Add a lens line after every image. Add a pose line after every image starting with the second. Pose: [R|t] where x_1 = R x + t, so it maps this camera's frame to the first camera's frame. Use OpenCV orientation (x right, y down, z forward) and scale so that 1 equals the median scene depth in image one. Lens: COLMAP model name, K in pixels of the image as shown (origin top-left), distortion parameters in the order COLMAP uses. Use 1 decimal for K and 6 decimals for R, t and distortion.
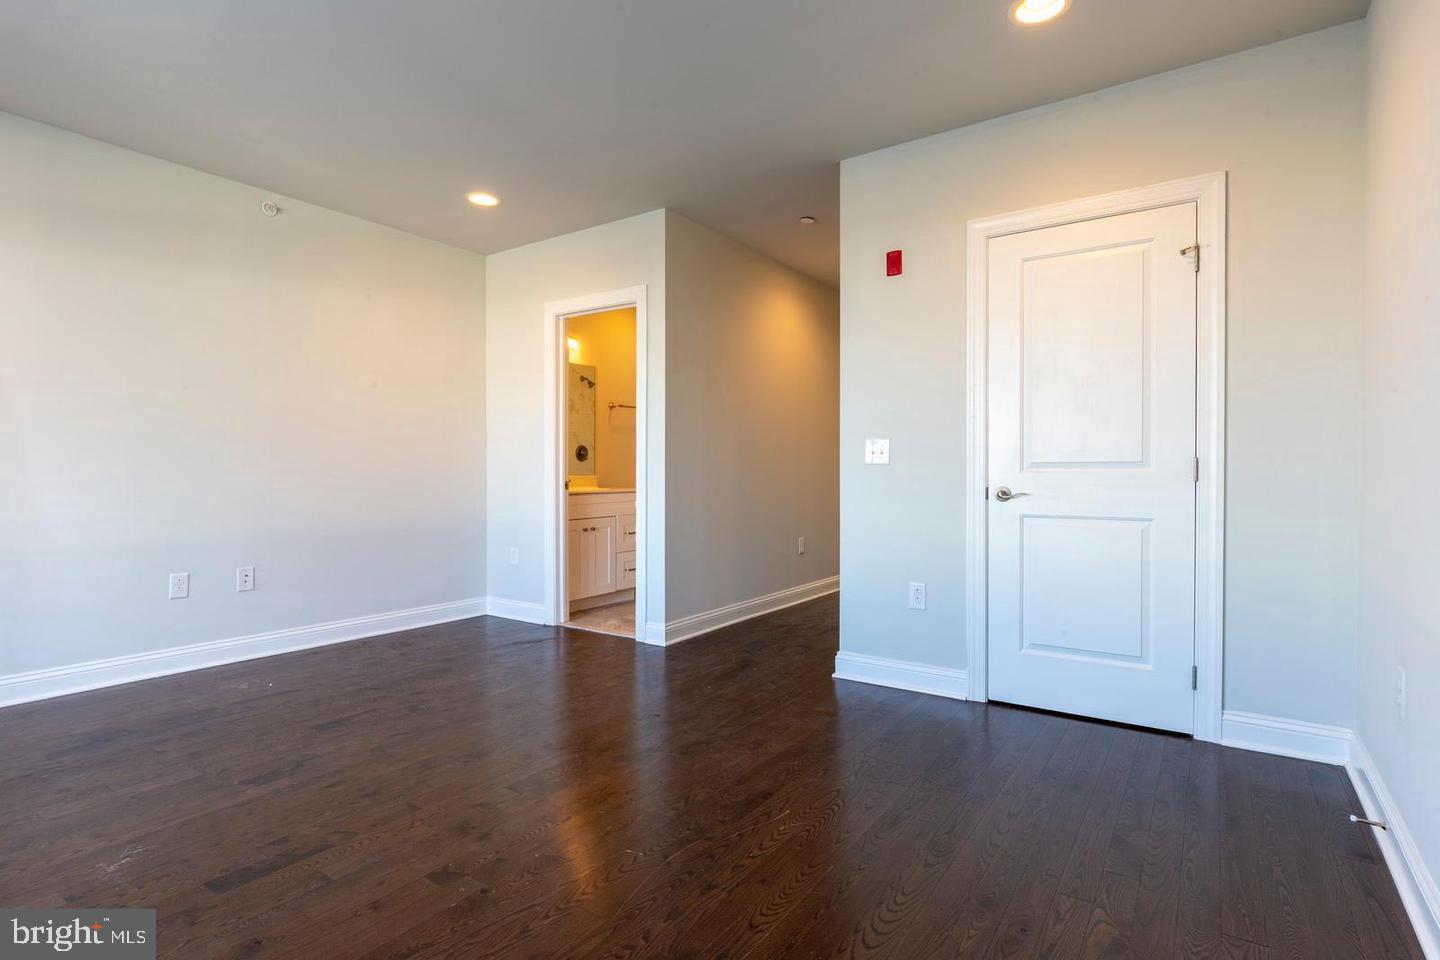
lens RADIAL K [[716.7, 0, 712.3], [0, 716.7, 479.6], [0, 0, 1]] dist [-0.000112, -0.002003]
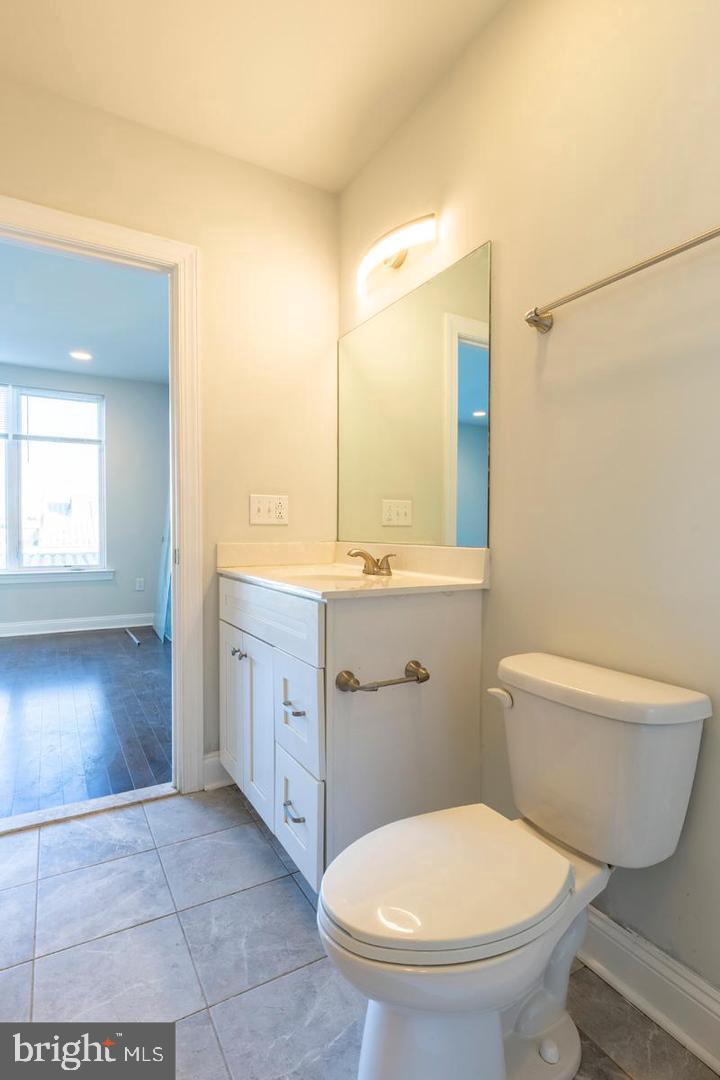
lens RADIAL K [[537.5, 0, 360.0], [0, 537.5, 540.0], [0, 0, 1]] dist [-0.000112, -0.002003]
pose [[-0.427519, 0.012949, -0.903914, 0.296457], [-0.016589, 0.999617, 0.022167, -0.039319], [0.903854, 0.024472, -0.427140, 3.089703]]
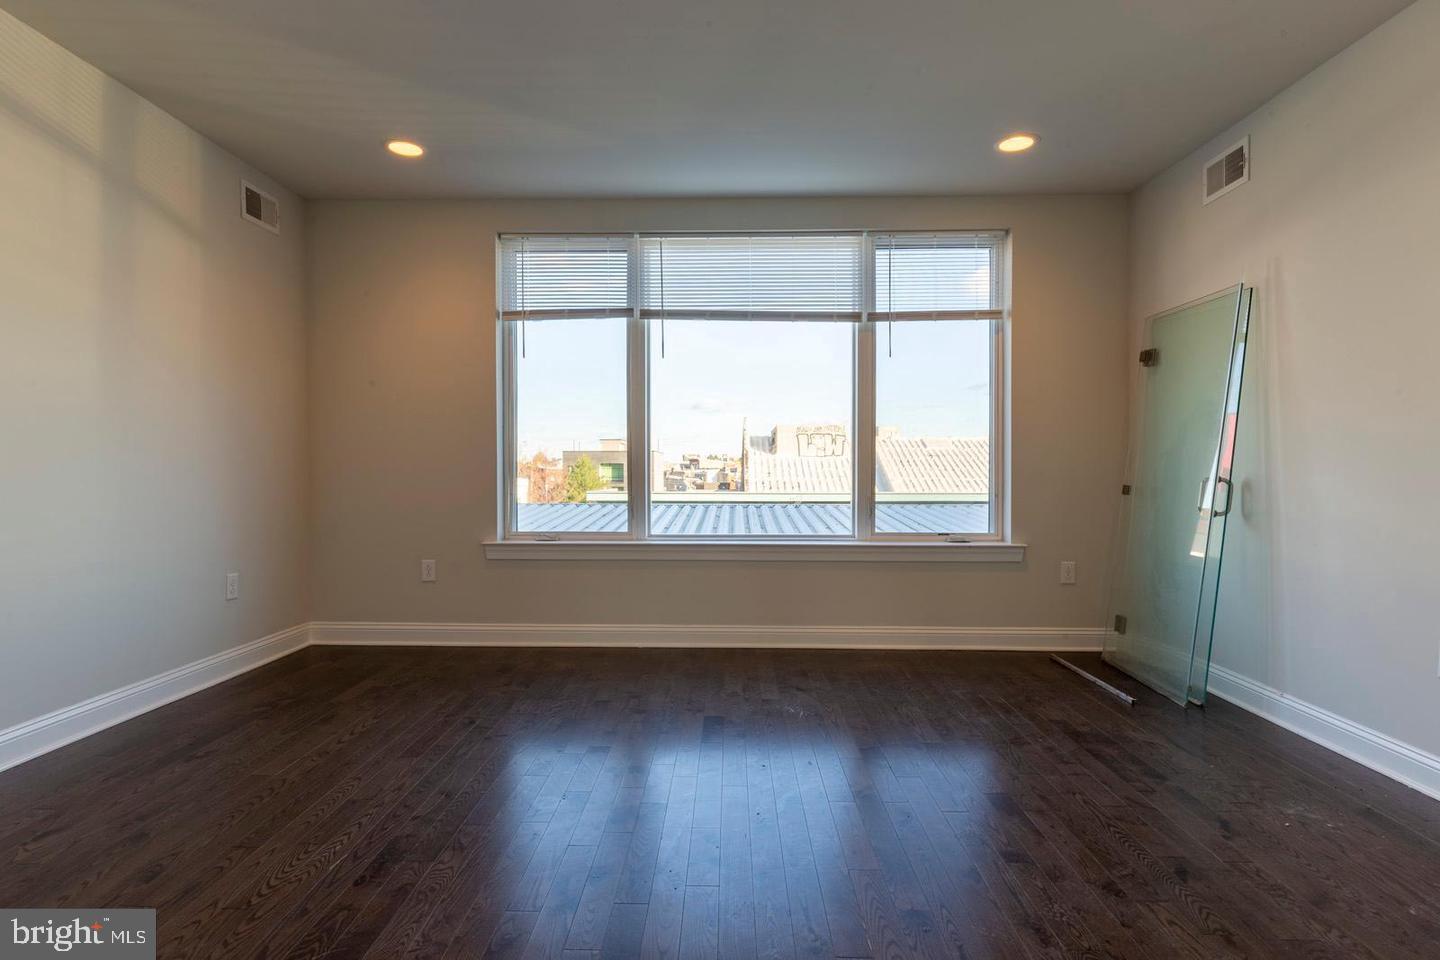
lens RADIAL K [[728.5, 0, 715.8], [0, 728.5, 476.1], [0, 0, 1]] dist [-0.000594, -0.000284]
pose [[-0.830254, 0.001353, -0.557384, 0.215966], [-0.011080, 0.999759, 0.018932, -0.025329], [0.557275, 0.021894, -0.830039, 2.041694]]
